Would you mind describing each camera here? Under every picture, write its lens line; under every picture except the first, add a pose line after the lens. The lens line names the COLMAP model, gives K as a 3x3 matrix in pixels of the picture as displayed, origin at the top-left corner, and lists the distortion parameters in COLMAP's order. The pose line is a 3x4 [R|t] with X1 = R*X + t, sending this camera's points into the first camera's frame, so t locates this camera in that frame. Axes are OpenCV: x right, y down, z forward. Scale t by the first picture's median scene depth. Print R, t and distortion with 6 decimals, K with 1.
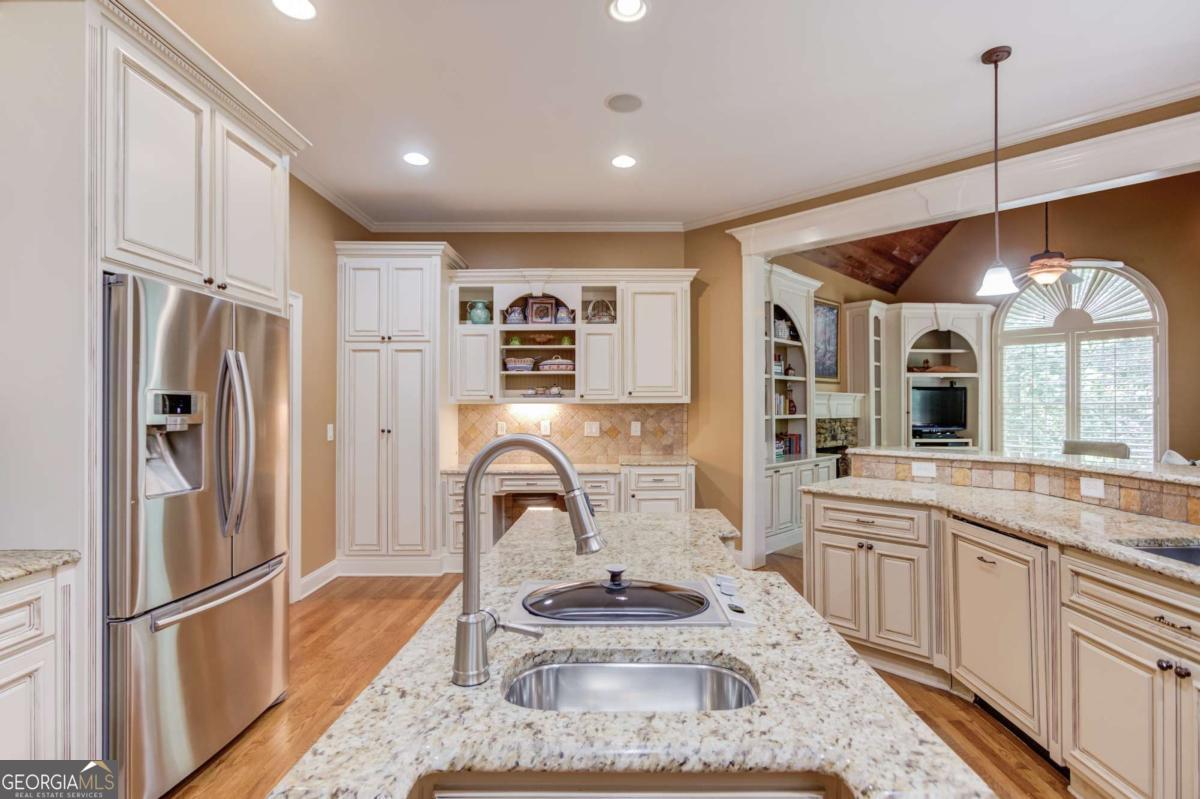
lens RADIAL K [[607.7, 0, 600.0], [0, 607.7, 399.5], [0, 0, 1]] dist [-0.005449, 0.001101]
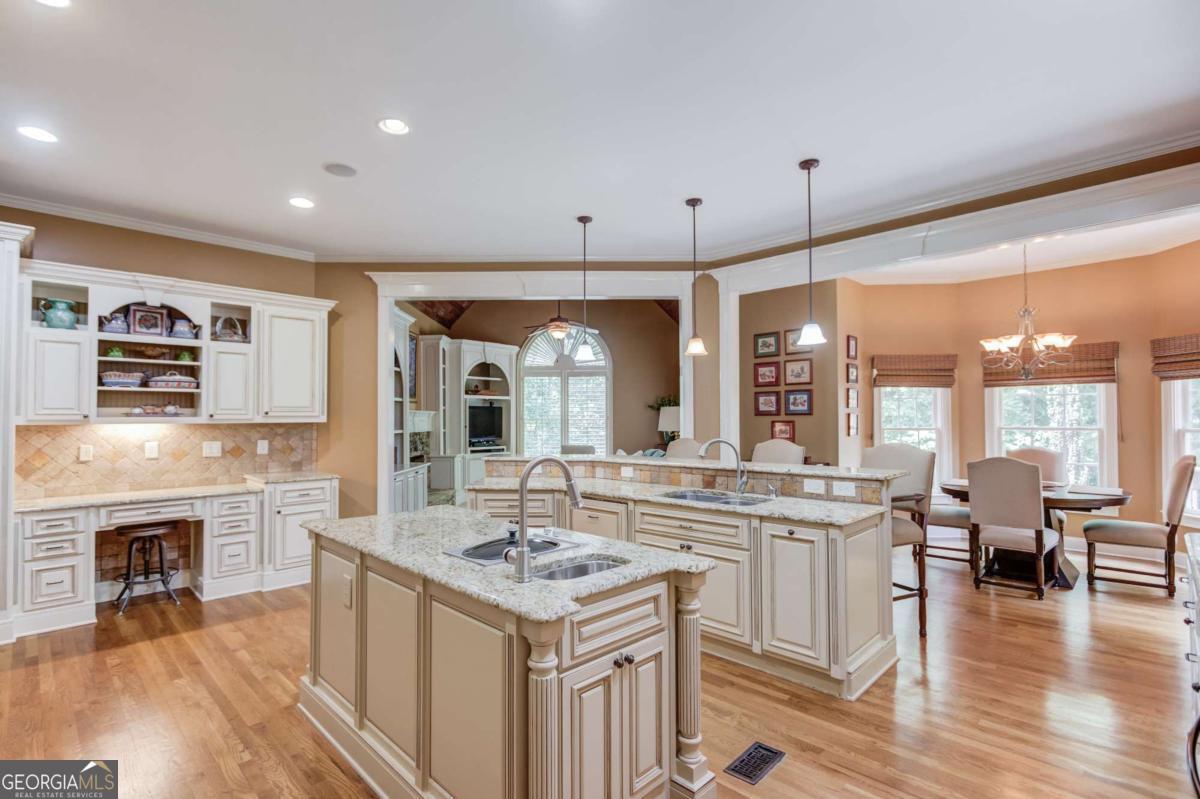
lens RADIAL K [[607.7, 0, 600.0], [0, 607.7, 399.5], [0, 0, 1]] dist [-0.005449, 0.001101]
pose [[0.693832, 0.020375, 0.719848, -0.283207], [-0.010518, 0.999780, -0.018160, -0.019585], [-0.720060, 0.005028, 0.693894, -0.108951]]
